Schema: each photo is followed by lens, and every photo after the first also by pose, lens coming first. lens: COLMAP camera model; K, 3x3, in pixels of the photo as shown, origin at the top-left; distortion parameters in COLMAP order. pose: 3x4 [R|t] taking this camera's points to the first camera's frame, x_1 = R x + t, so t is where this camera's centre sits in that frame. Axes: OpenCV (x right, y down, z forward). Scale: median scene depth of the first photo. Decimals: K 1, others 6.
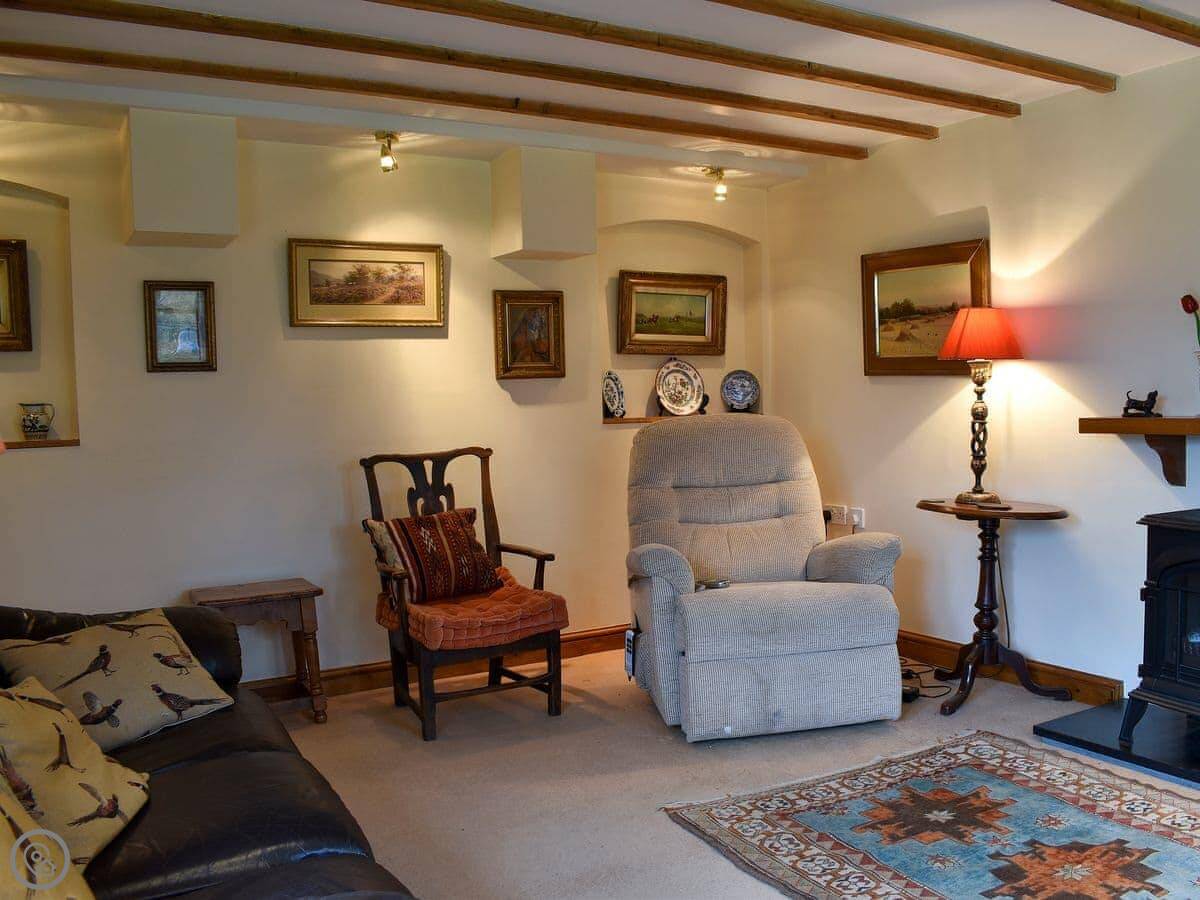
lens RADIAL K [[1072.9, 0, 600.0], [0, 1072.9, 450.0], [0, 0, 1]] dist [-0.097001, 0.002384]
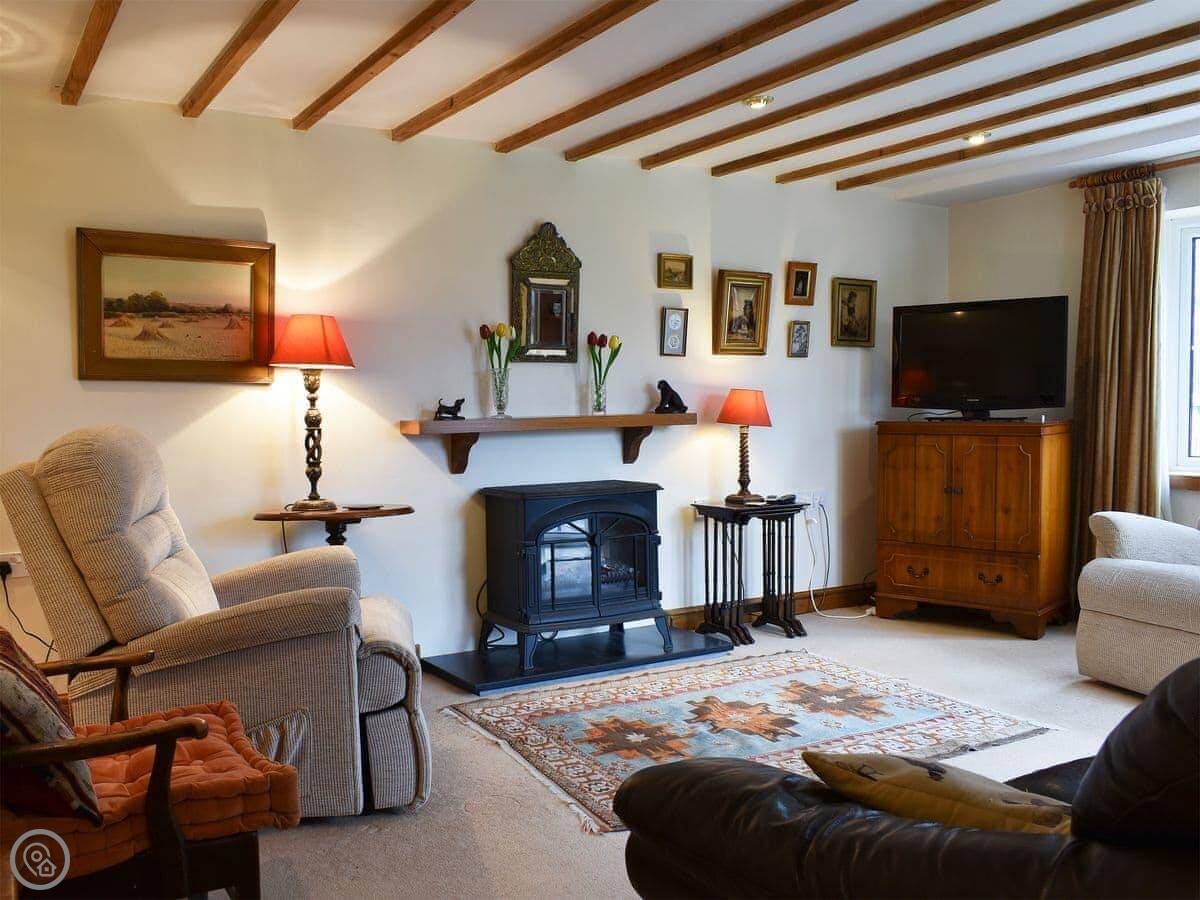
lens RADIAL K [[1034.9, 0, 600.0], [0, 1034.9, 450.0], [0, 0, 1]] dist [0.005353, 0.002784]
pose [[-0.006118, -0.025694, 0.999651, -0.629402], [0.065892, 0.997487, 0.026042, -0.014394], [-0.997808, 0.066028, -0.004410, 0.739582]]
